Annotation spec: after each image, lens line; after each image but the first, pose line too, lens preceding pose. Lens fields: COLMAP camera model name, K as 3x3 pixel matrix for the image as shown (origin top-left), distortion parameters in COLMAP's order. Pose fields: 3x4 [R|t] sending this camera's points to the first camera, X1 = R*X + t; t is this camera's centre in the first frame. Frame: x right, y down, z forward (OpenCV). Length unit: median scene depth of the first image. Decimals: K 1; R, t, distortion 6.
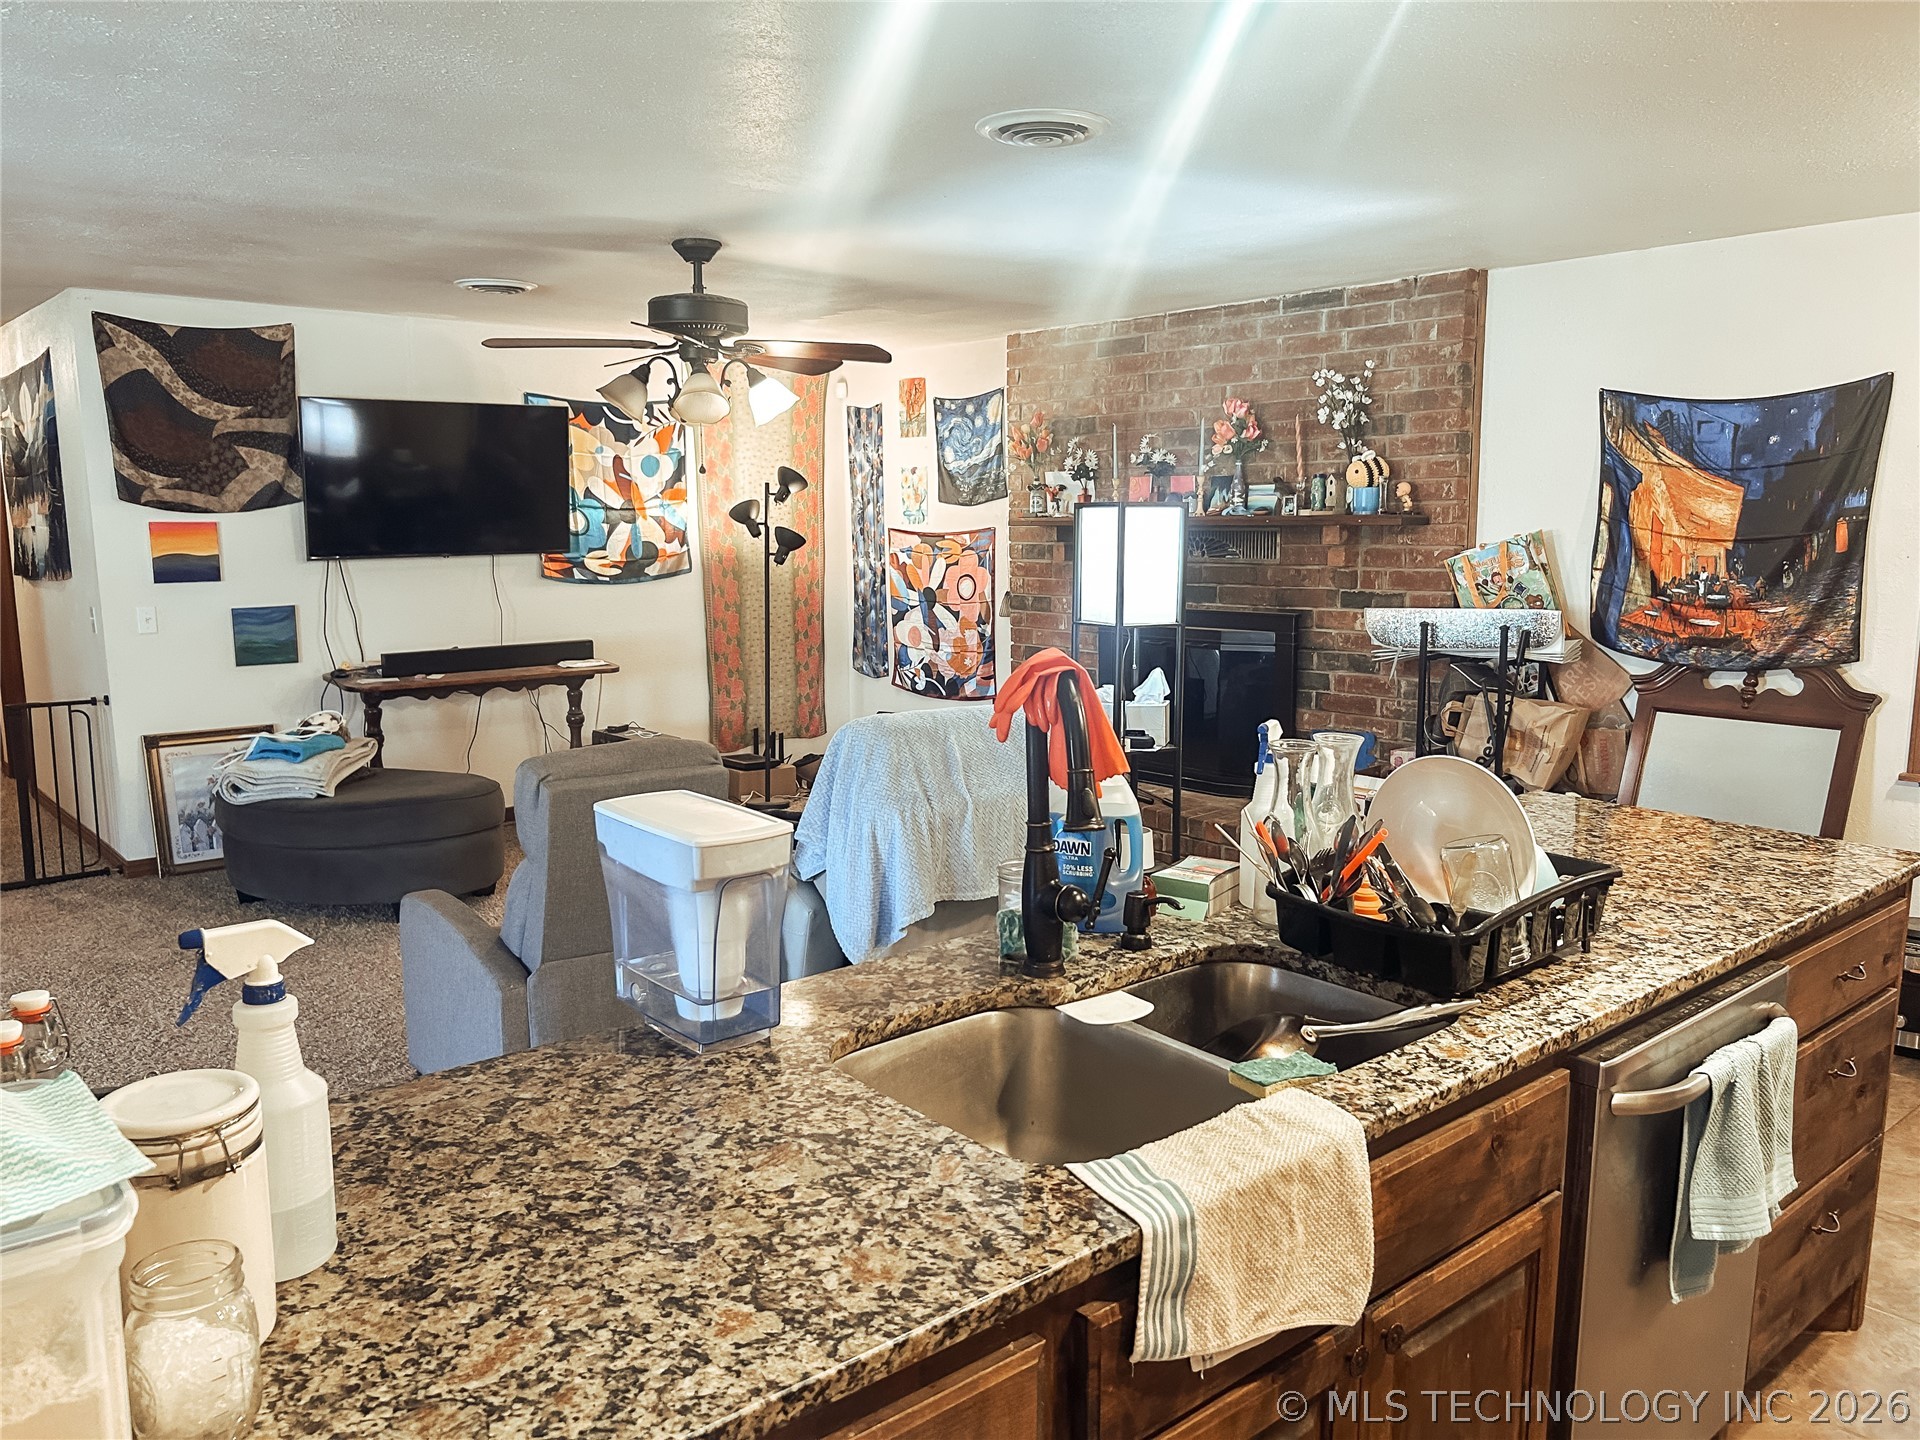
lens RADIAL K [[1450.0, 0, 960.0], [0, 1450.0, 720.0], [0, 0, 1]] dist [0.006061, -0.001812]
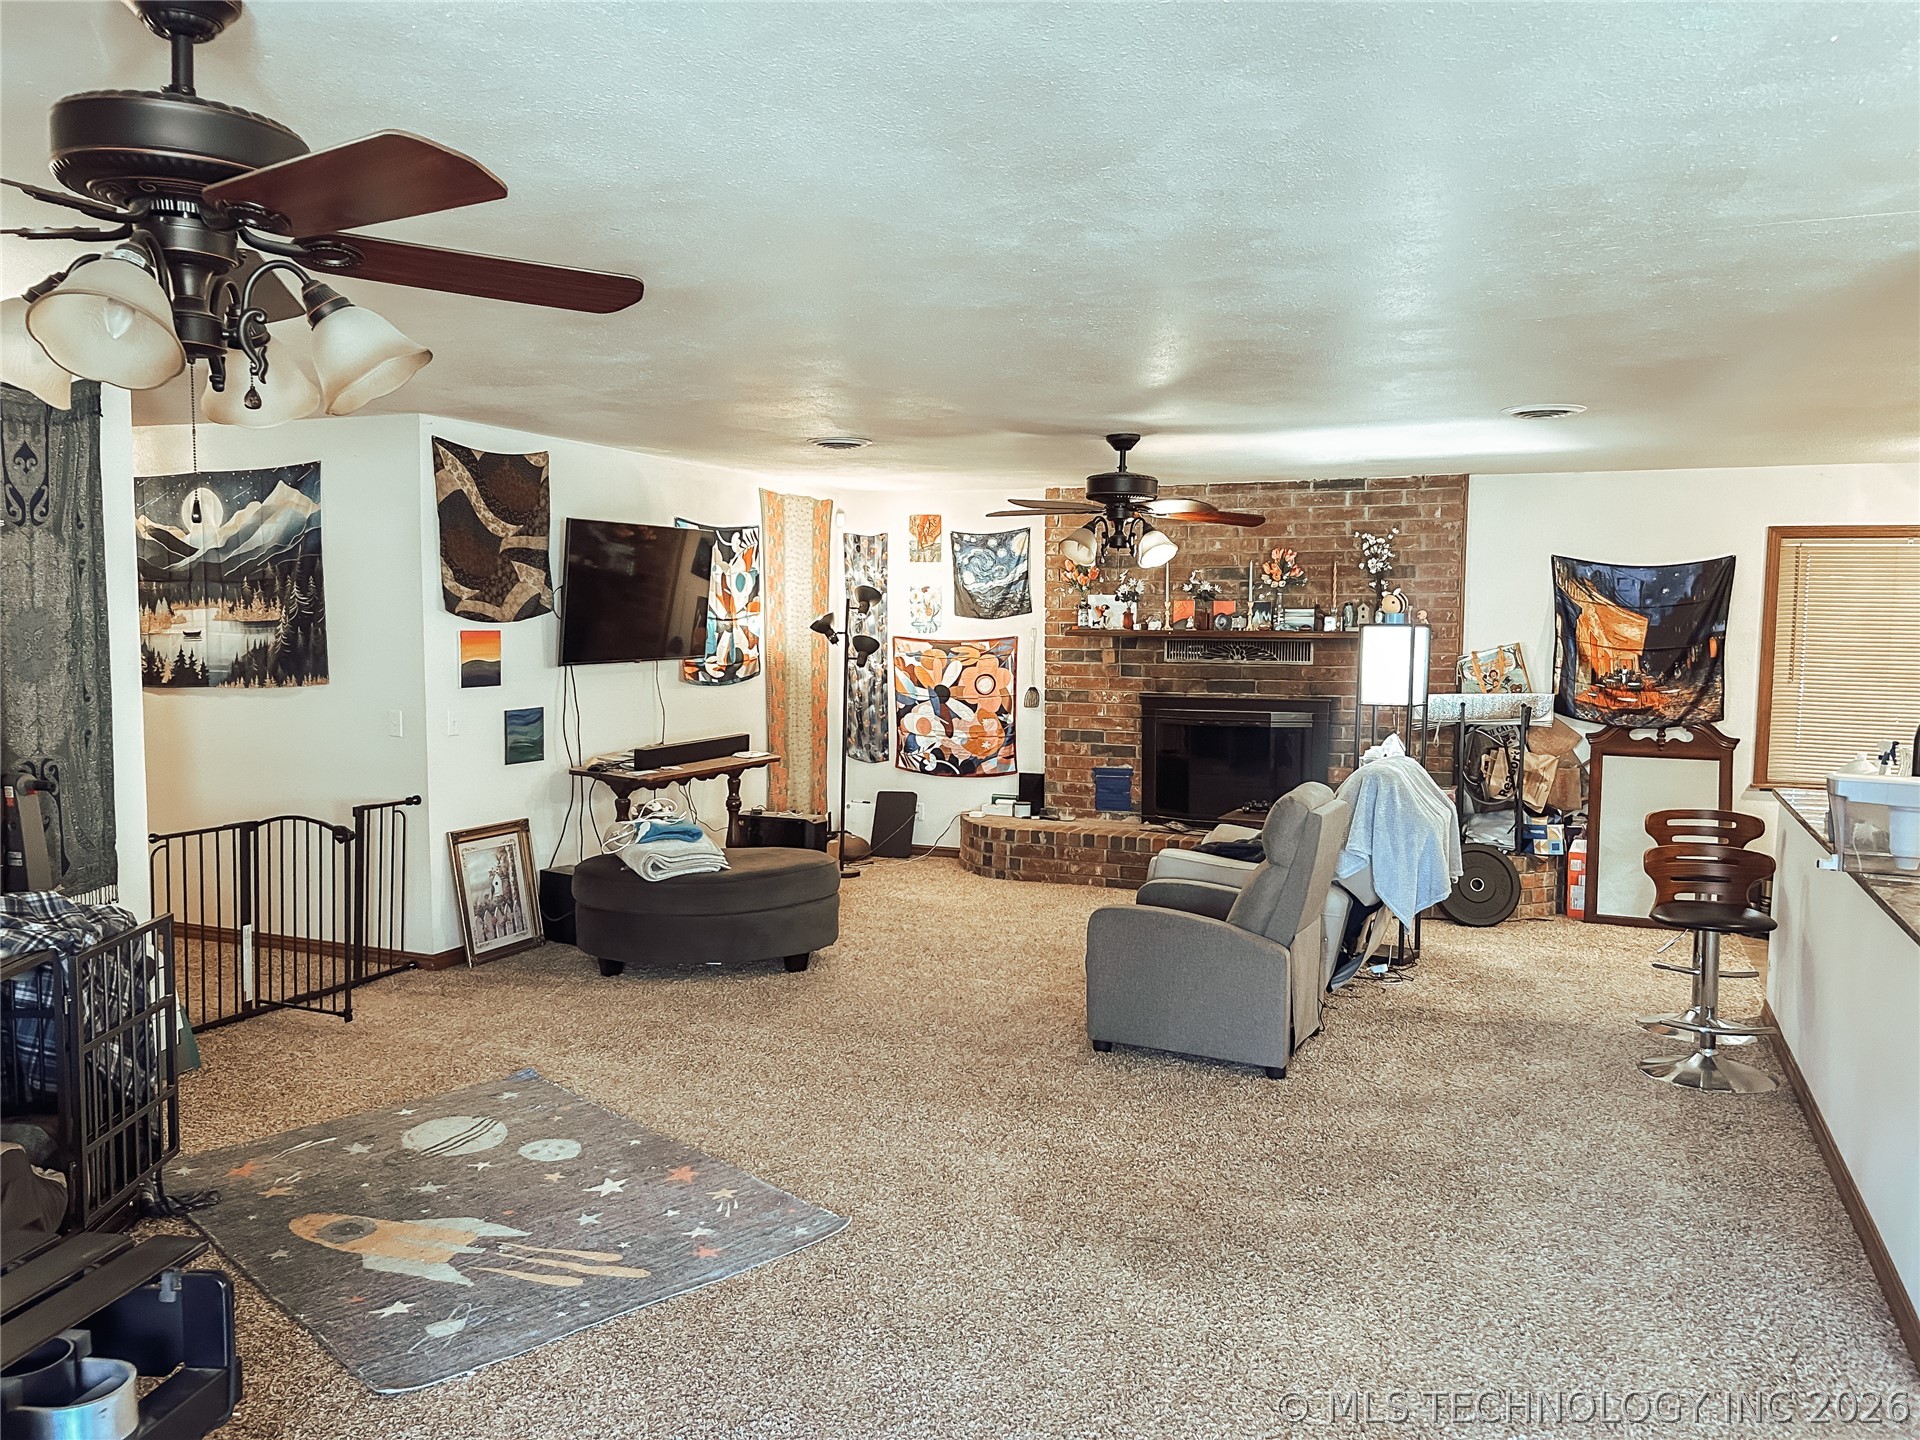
lens RADIAL K [[1402.8, 0, 960.0], [0, 1402.8, 720.0], [0, 0, 1]] dist [0.002676, -0.001618]
pose [[0.902798, -0.021213, 0.429541, -0.648606], [0.050005, 0.997186, -0.055852, 0.004812], [-0.427148, 0.071902, 0.901318, -0.078294]]
